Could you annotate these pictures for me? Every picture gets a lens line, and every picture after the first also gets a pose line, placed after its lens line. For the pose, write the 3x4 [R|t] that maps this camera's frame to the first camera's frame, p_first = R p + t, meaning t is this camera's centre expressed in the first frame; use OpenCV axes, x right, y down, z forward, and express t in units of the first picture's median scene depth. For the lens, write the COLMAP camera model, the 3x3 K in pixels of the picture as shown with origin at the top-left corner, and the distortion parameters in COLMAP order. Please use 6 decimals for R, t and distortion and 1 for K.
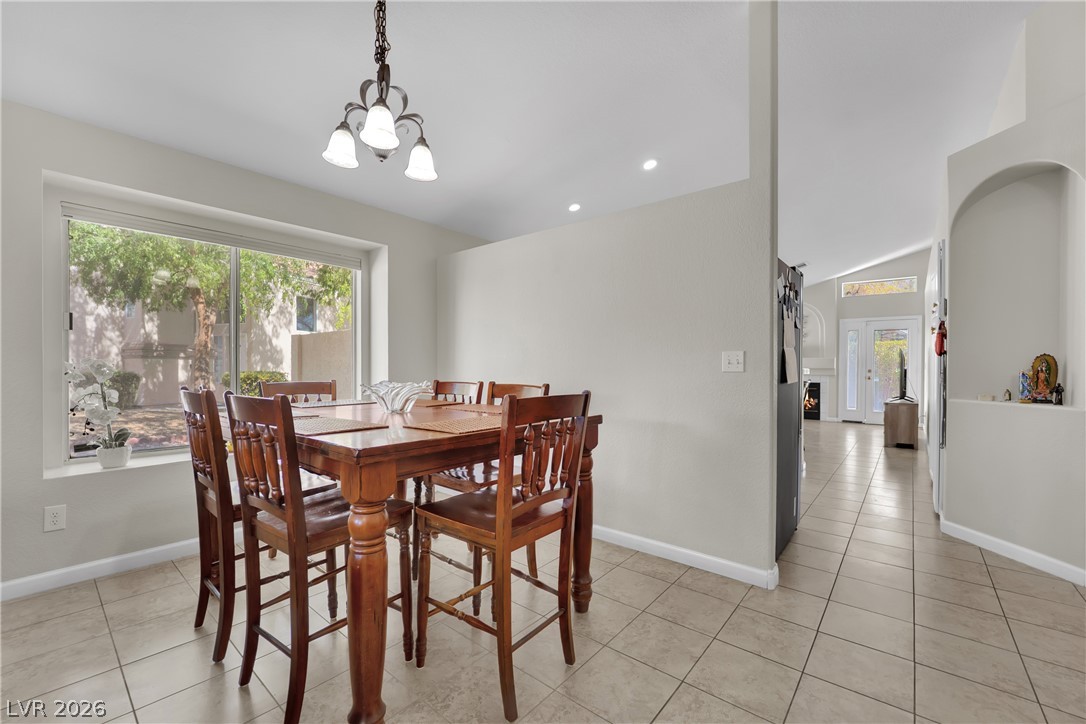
lens RADIAL K [[446.8, 0, 541.5], [0, 446.8, 368.4], [0, 0, 1]] dist [-0.021682, -0.001365]
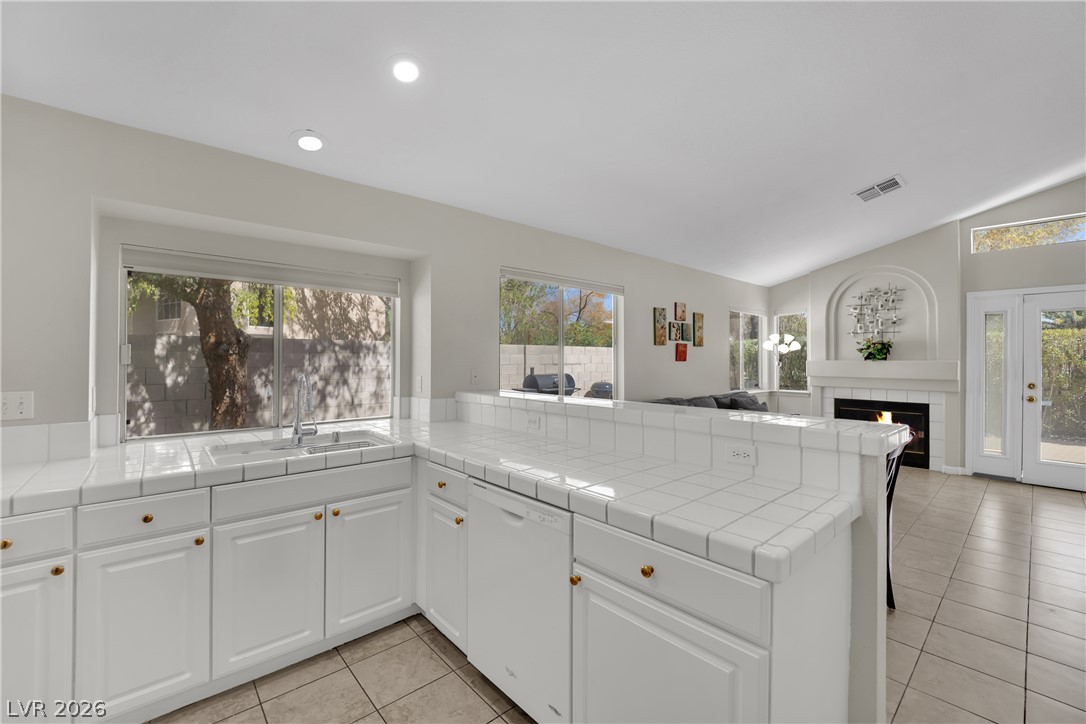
lens RADIAL K [[446.8, 0, 544.0], [0, 446.8, 356.8], [0, 0, 1]] dist [-0.021682, -0.001365]
pose [[0.988057, 0.000122, -0.154086, 0.703036], [-0.001649, 0.999951, -0.009784, -0.071869], [0.154078, 0.009922, 0.988009, 1.134720]]
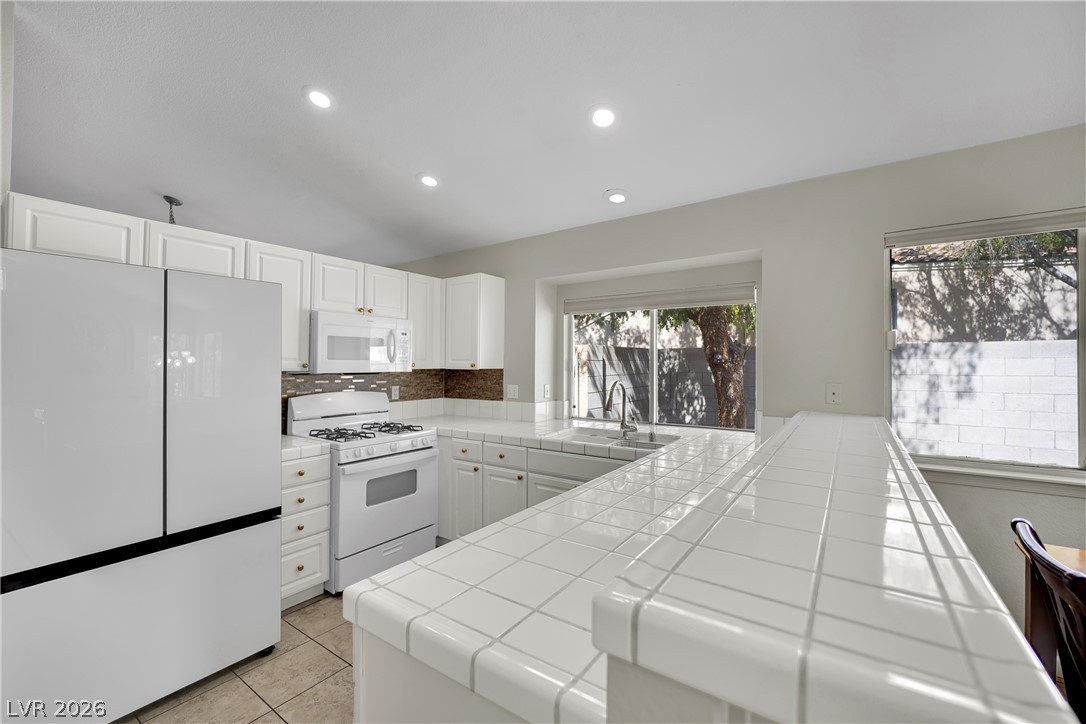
lens RADIAL K [[446.8, 0, 530.6], [0, 446.8, 356.5], [0, 0, 1]] dist [-0.021682, -0.001365]
pose [[0.074182, -0.018809, -0.997067, 1.224679], [0.003731, 0.999820, -0.018583, -0.084004], [0.997238, -0.002342, 0.074239, 1.708031]]
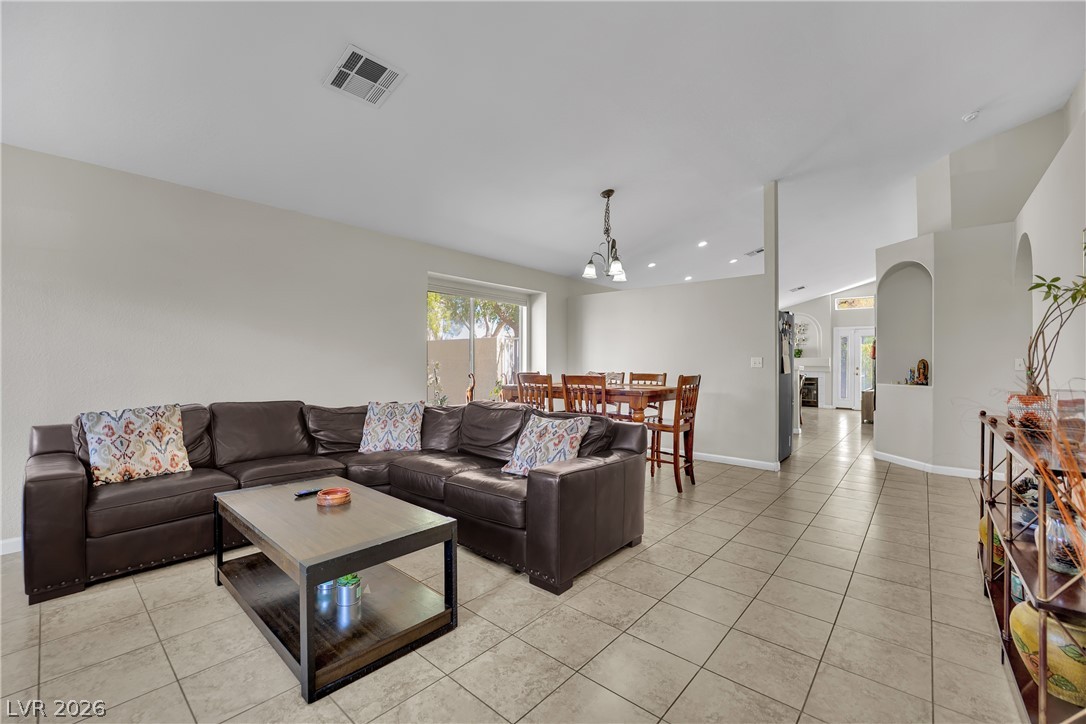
lens RADIAL K [[446.8, 0, 524.5], [0, 446.8, 358.4], [0, 0, 1]] dist [-0.021682, -0.001365]
pose [[0.998923, 0.003513, -0.046255, -0.453789], [-0.004264, 0.999860, -0.016151, 0.001832], [0.046192, 0.016331, 0.998799, -0.913283]]
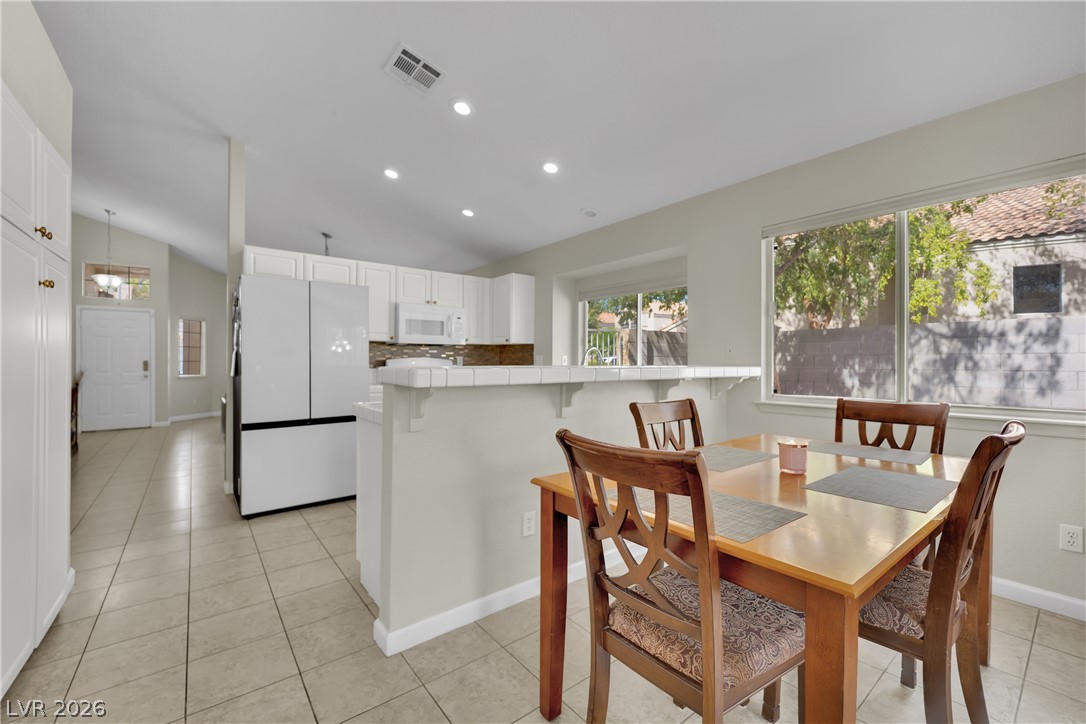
lens RADIAL K [[446.8, 0, 534.5], [0, 446.8, 366.5], [0, 0, 1]] dist [-0.021682, -0.001365]
pose [[-0.212595, 0.003165, -0.977135, 1.592802], [-0.006975, 0.999964, 0.004756, -0.002712], [0.977116, 0.007827, -0.212565, 2.065645]]
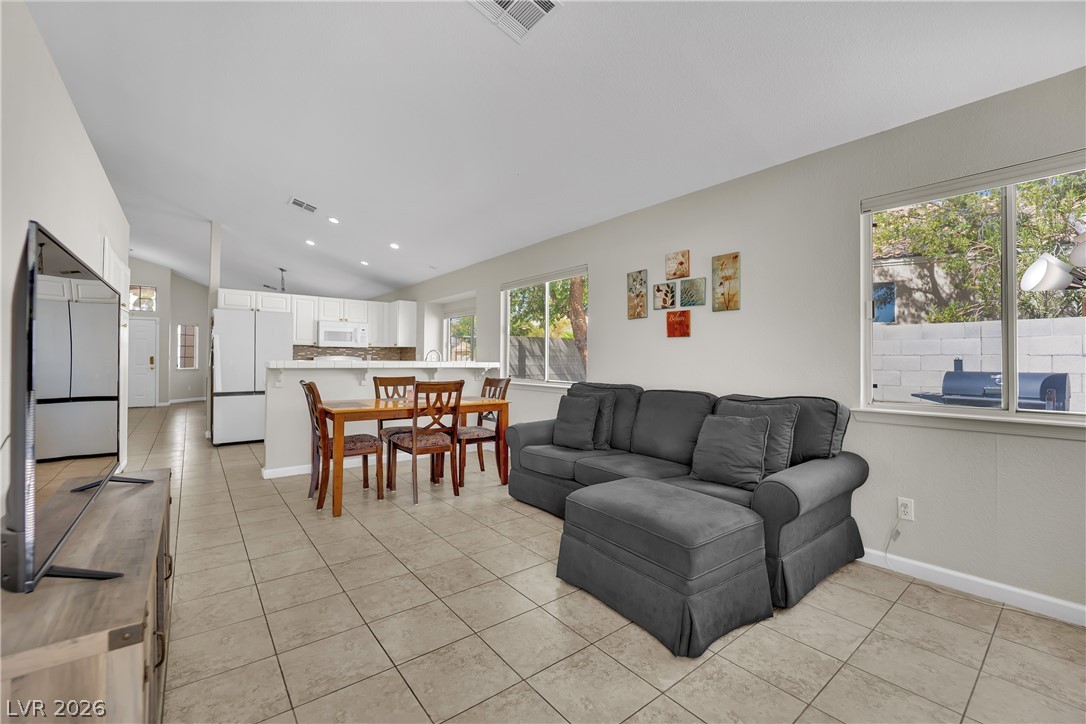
lens RADIAL K [[446.8, 0, 526.2], [0, 446.8, 360.0], [0, 0, 1]] dist [-0.021682, -0.001365]
pose [[-0.218930, -0.009972, -0.975690, 2.207011], [-0.014580, 0.999870, -0.006947, 0.000609], [0.975632, 0.012705, -0.219047, 2.809011]]
